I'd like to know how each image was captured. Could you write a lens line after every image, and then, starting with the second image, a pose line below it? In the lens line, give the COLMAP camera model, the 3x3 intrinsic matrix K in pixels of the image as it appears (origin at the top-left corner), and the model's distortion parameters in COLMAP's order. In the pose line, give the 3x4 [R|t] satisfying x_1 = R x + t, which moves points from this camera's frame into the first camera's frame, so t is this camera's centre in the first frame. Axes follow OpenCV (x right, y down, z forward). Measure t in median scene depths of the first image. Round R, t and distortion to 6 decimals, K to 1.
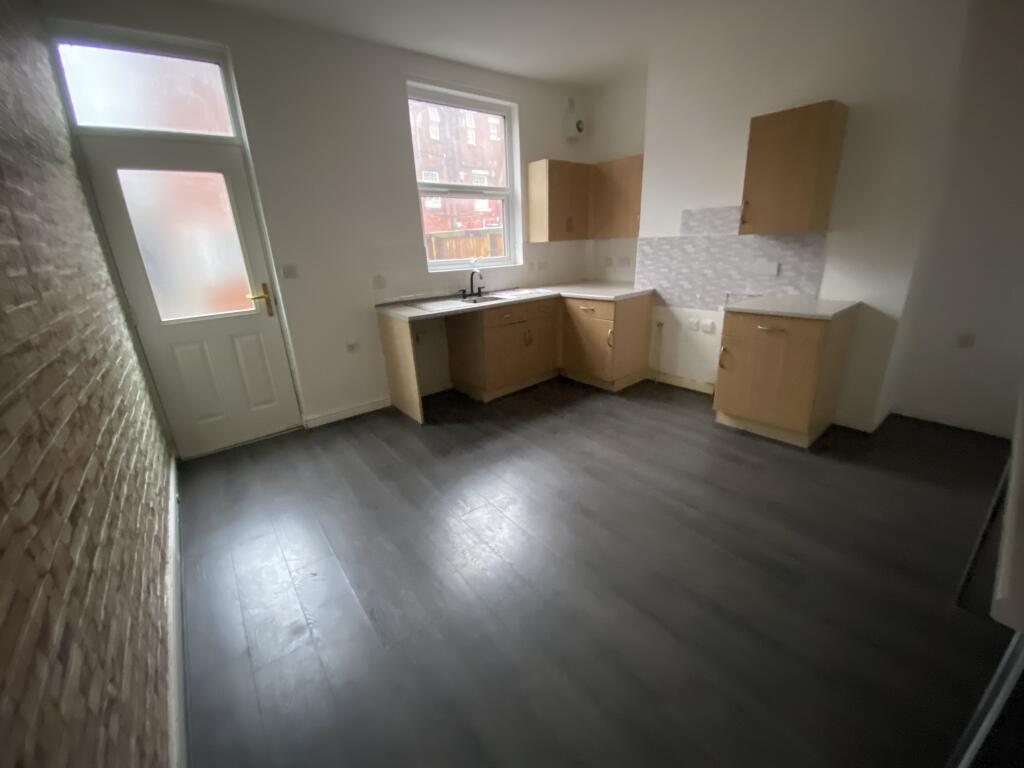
lens RADIAL K [[416.6, 0, 514.7], [0, 416.6, 383.8], [0, 0, 1]] dist [0.029700, -0.022574]
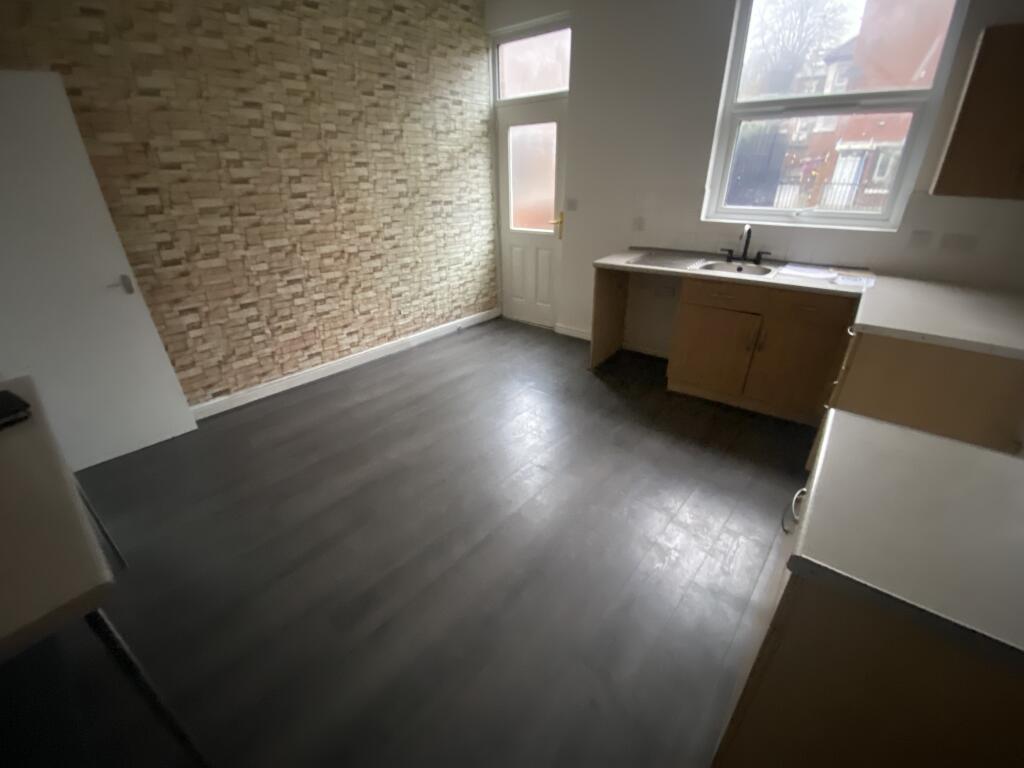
lens RADIAL K [[416.6, 0, 514.7], [0, 416.6, 383.8], [0, 0, 1]] dist [0.029700, -0.022574]
pose [[0.219147, 0.464667, -0.857939, 0.711390], [-0.315700, 0.865781, 0.388274, -0.232989], [0.923205, 0.185762, 0.336429, 0.524670]]
